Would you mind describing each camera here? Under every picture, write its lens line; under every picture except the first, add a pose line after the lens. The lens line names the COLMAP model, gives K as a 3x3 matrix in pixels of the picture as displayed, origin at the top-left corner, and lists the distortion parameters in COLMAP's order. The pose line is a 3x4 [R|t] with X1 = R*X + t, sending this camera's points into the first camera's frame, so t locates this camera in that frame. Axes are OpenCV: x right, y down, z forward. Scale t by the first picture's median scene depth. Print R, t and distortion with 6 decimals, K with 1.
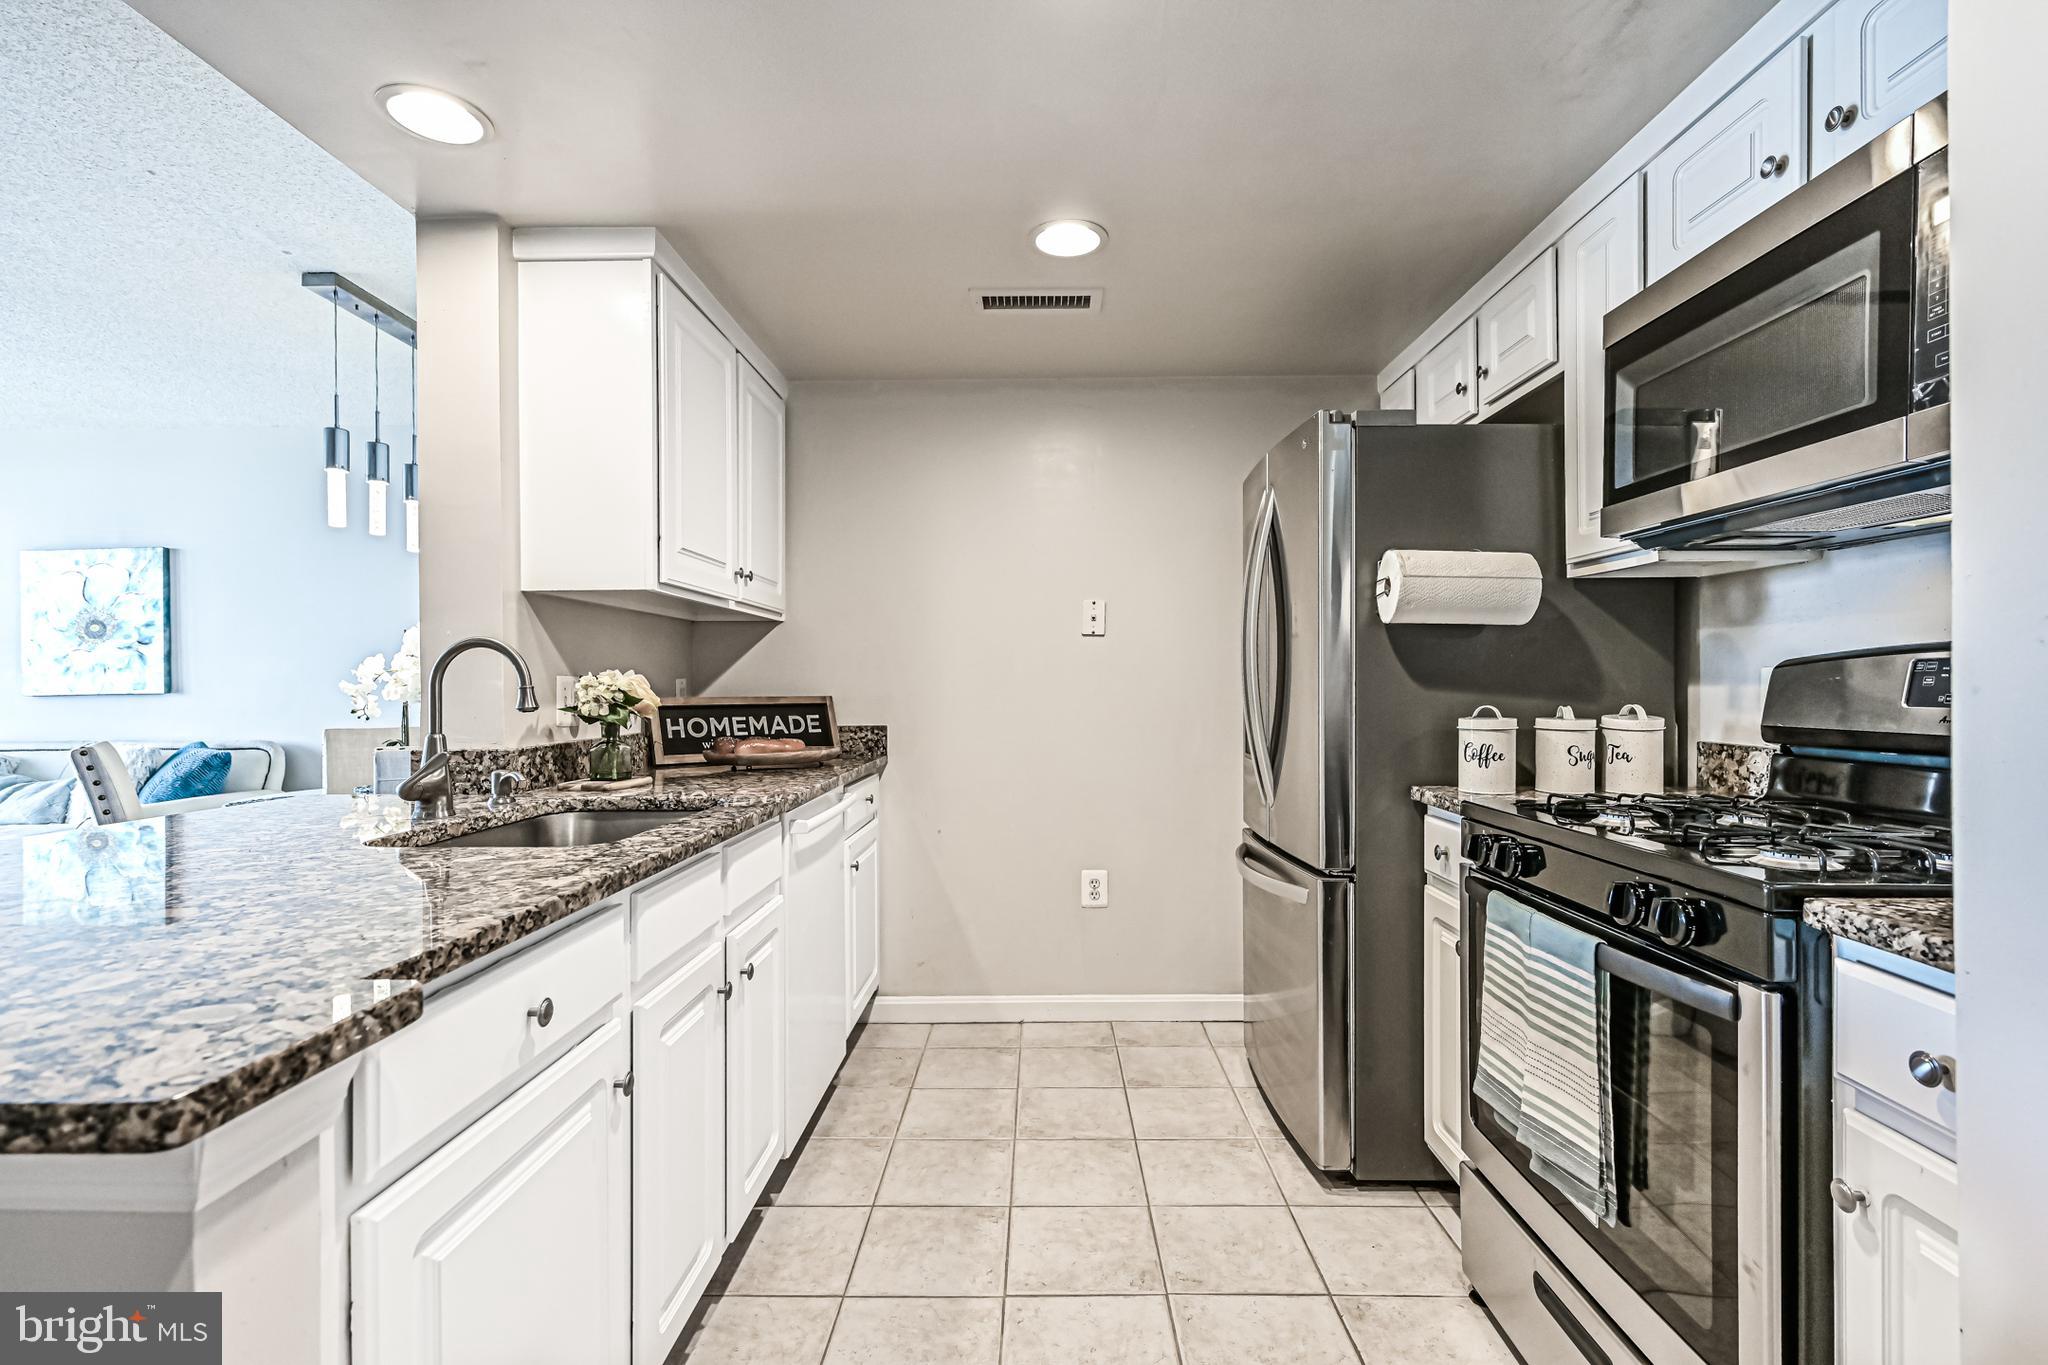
lens RADIAL K [[944.6, 0, 1026.4], [0, 944.6, 686.7], [0, 0, 1]] dist [-0.000562, -0.000501]
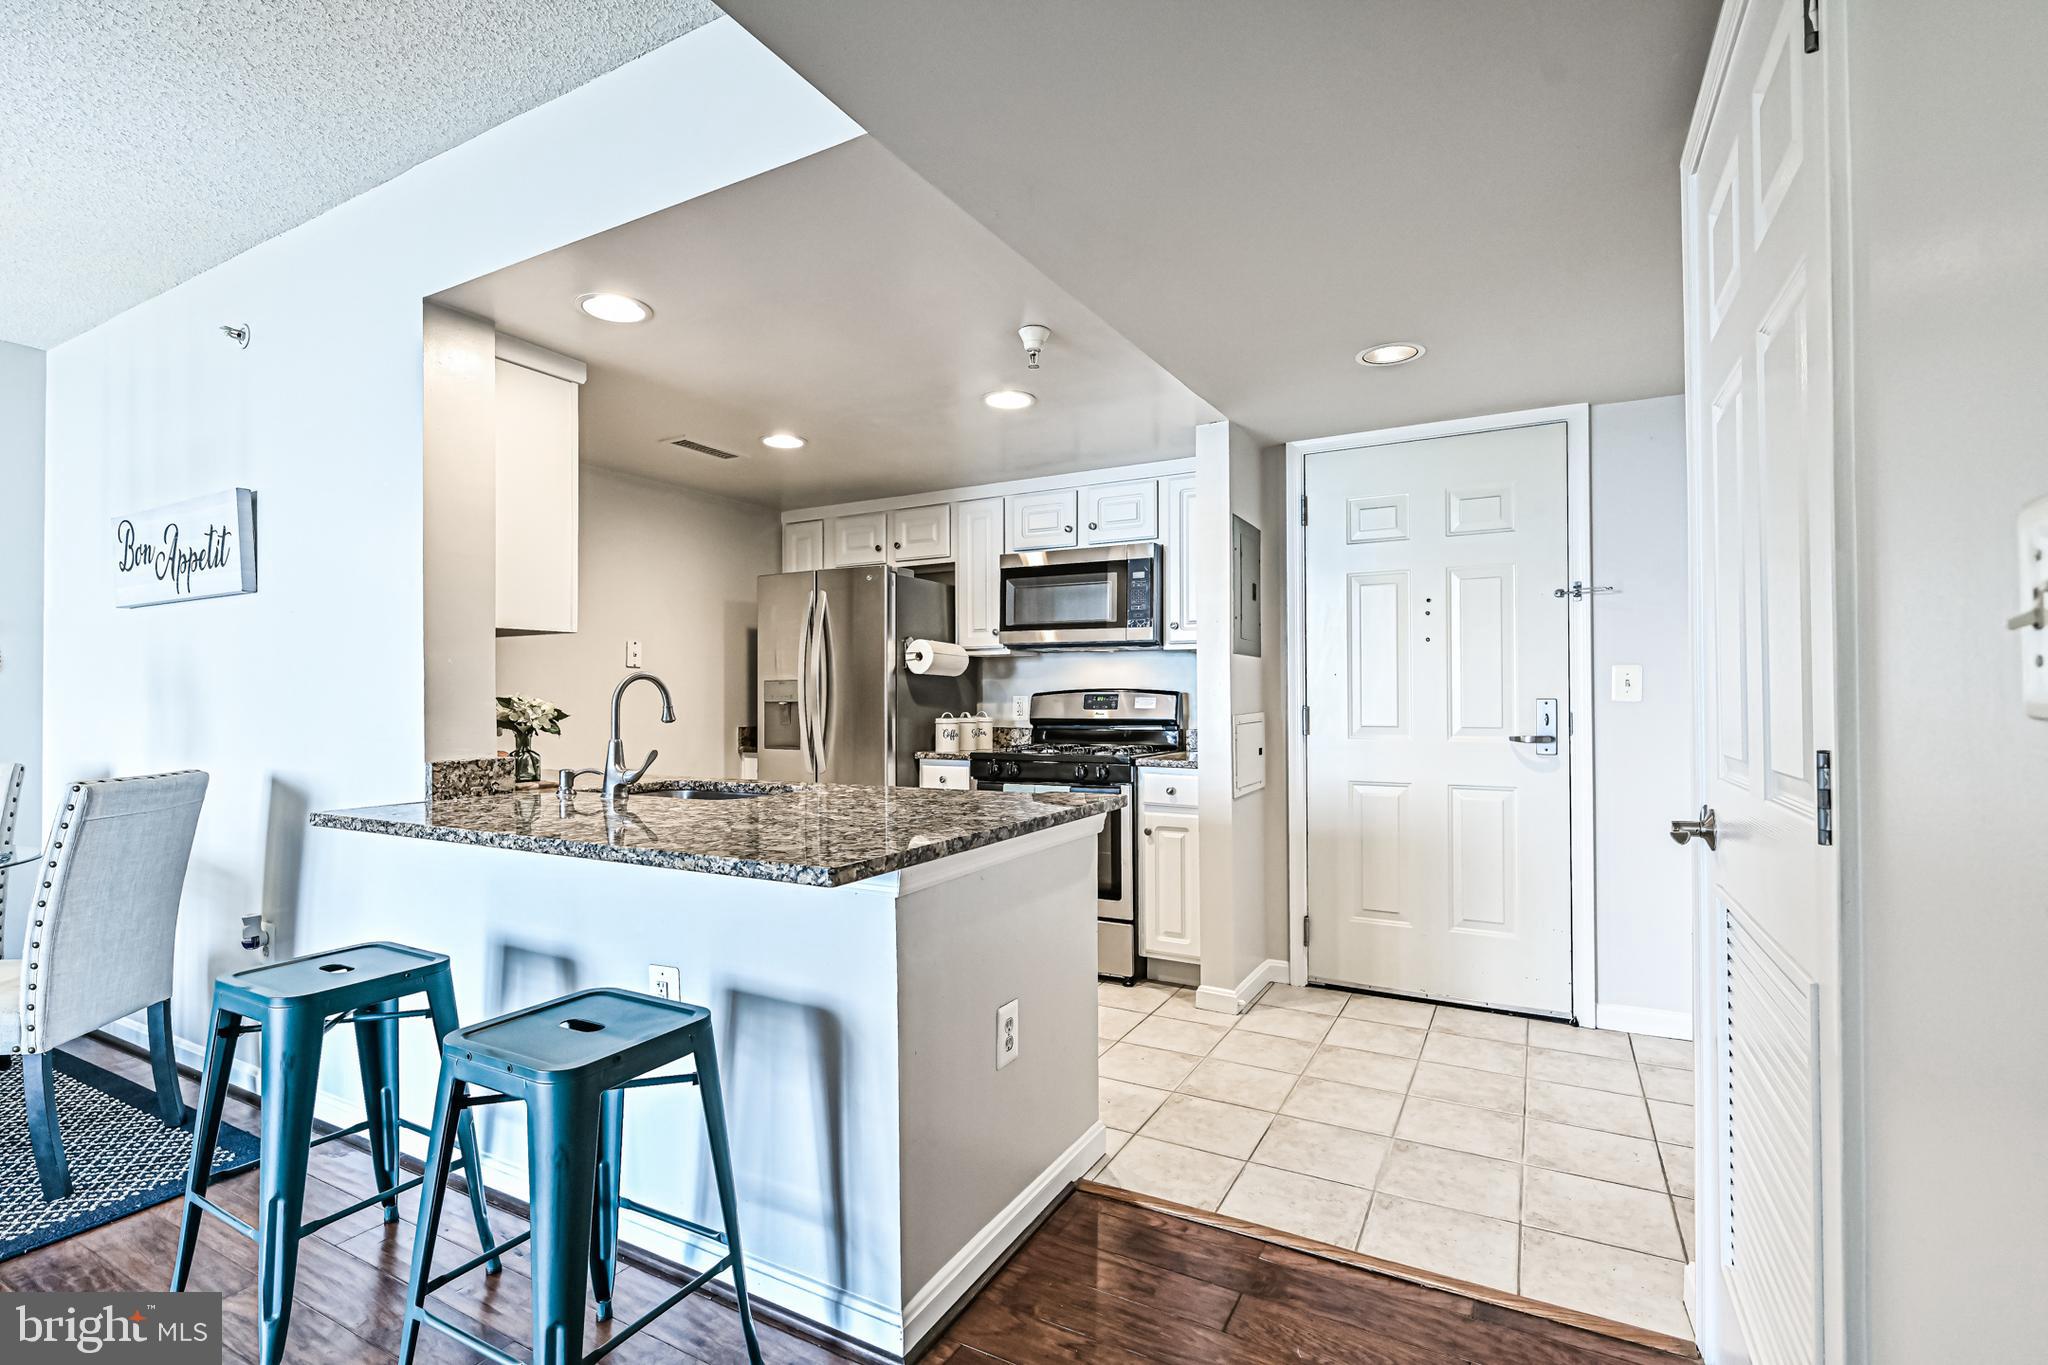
lens RADIAL K [[939.5, 0, 1023.2], [0, 939.5, 690.4], [0, 0, 1]] dist [-0.001388, -0.000540]
pose [[0.462984, 0.009551, 0.886315, -1.237817], [0.005351, 0.999894, -0.013571, -0.000977], [-0.886351, 0.011026, 0.462884, -0.157470]]
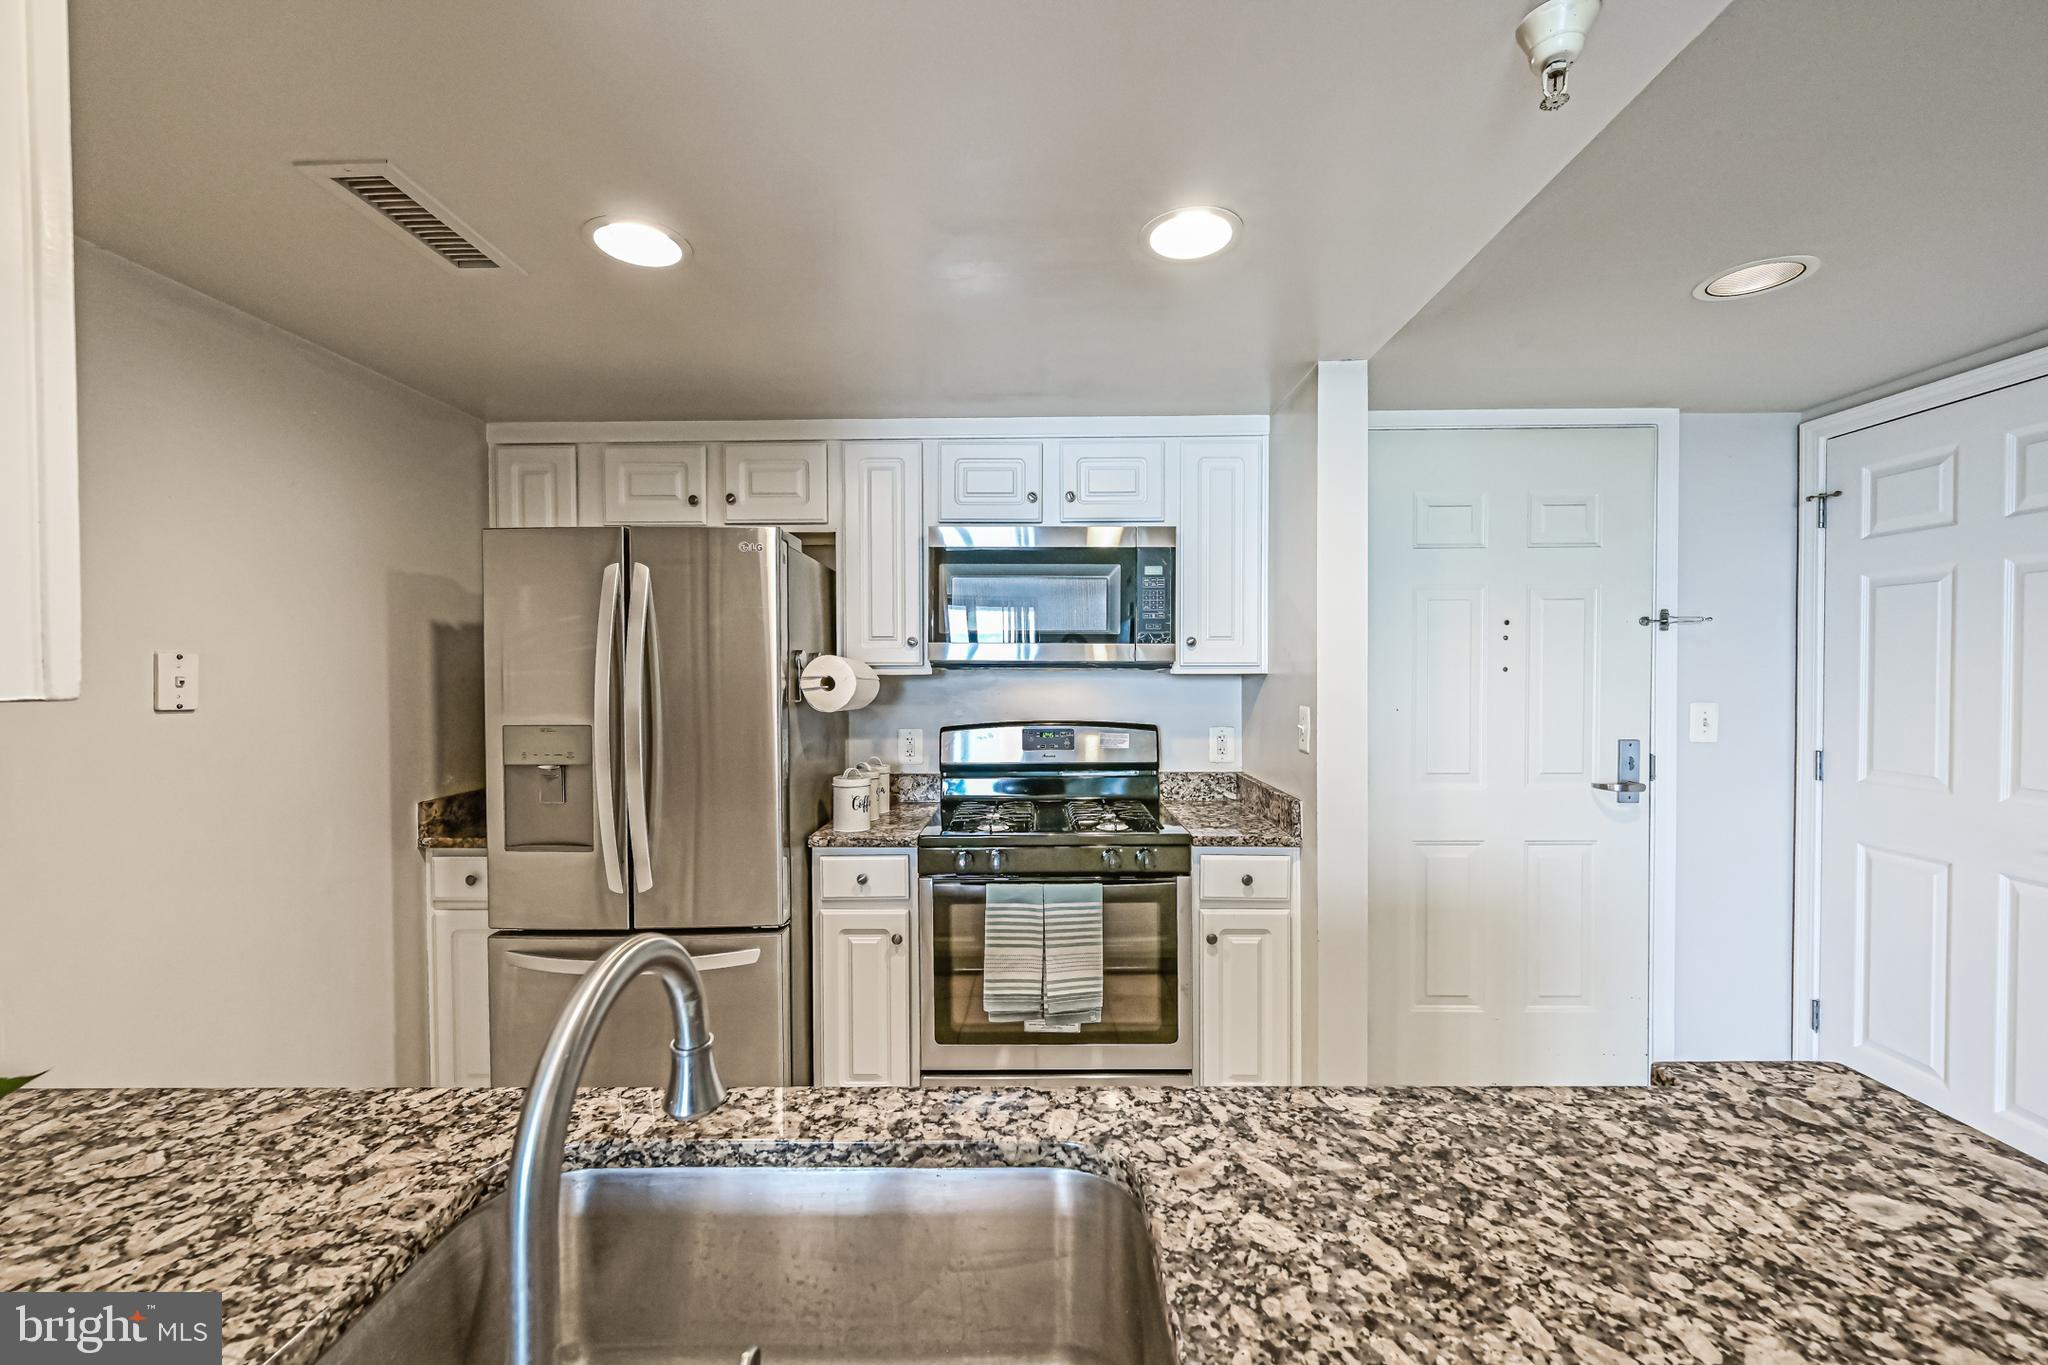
lens RADIAL K [[806.9, 0, 1023.8], [0, 806.9, 685.9], [0, 0, 1]] dist [0.000410, 0.000281]
pose [[-0.009416, -0.014700, 0.999848, -0.643228], [0.008853, 0.999852, 0.014783, -0.105998], [-0.999916, 0.008990, -0.009284, 0.676798]]
